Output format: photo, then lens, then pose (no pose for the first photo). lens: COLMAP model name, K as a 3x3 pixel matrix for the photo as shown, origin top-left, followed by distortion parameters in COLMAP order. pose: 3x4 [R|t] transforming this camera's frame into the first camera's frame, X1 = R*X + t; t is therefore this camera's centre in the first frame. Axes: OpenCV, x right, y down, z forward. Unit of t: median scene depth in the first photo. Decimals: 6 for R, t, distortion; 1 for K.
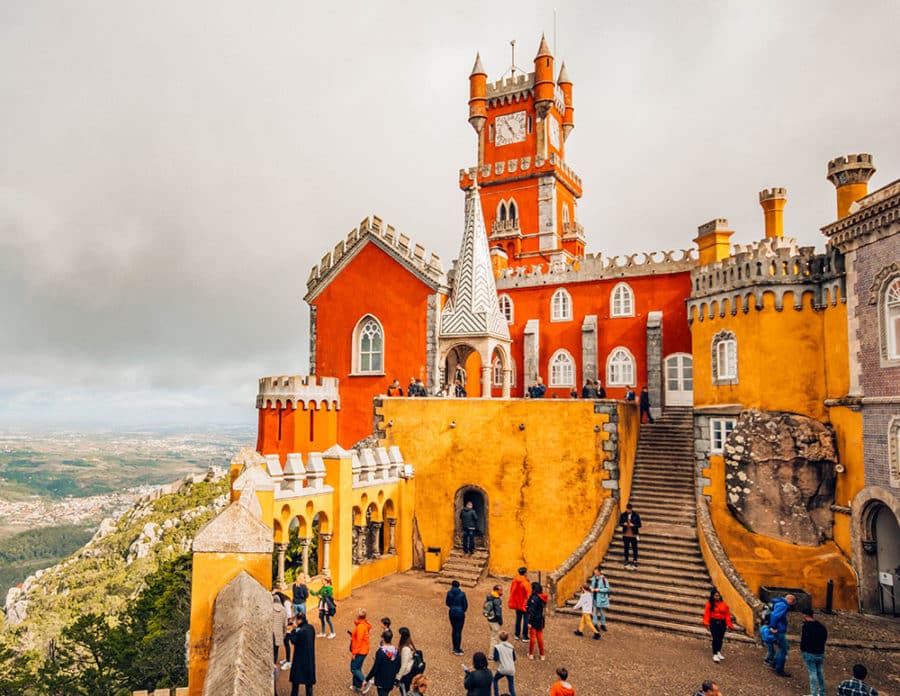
lens RADIAL K [[700.7, 0, 316.3], [0, 700.7, 338.3], [0, 0, 1]] dist [-0.012515, 0.042074]
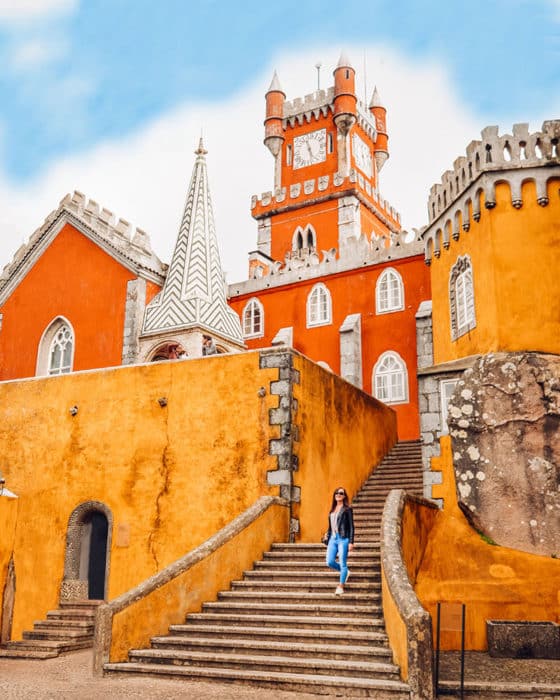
lens RADIAL K [[755.9, 0, 280.0], [0, 755.9, 350.0], [0, 0, 1]] dist [0.002602, 0.014985]
pose [[0.997222, 0.006265, 0.074221, 0.336608], [0.007351, 0.983312, -0.181779, 0.199030], [-0.074121, 0.181819, 0.980534, 0.294338]]
